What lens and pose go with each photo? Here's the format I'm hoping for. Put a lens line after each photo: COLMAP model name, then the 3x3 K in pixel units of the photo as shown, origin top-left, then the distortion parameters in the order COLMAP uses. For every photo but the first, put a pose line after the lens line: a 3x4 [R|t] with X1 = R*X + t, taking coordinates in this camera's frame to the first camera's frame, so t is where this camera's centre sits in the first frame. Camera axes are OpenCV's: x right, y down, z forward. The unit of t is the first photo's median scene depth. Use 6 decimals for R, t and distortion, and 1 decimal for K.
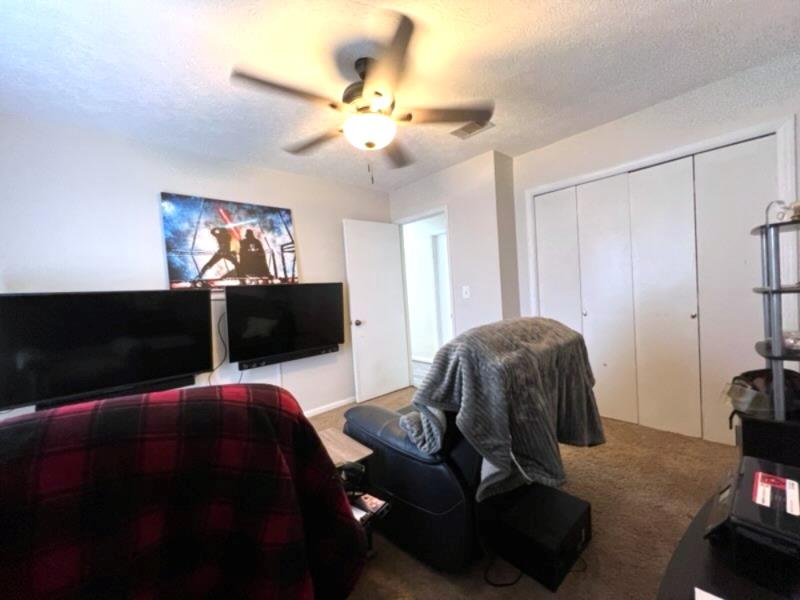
lens RADIAL K [[317.7, 0, 404.1], [0, 317.7, 302.0], [0, 0, 1]] dist [-0.001722, -0.000091]
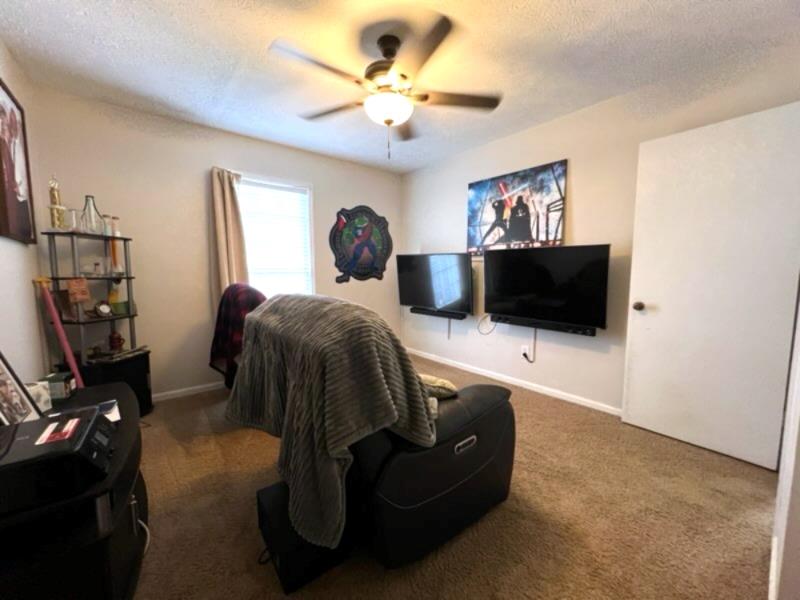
lens RADIAL K [[317.7, 0, 404.1], [0, 317.7, 302.0], [0, 0, 1]] dist [-0.001722, -0.000091]
pose [[-0.057768, 0.167050, -0.984255, 0.630187], [-0.030991, 0.985126, 0.169017, -0.045827], [0.997849, 0.040267, -0.051731, 0.677873]]
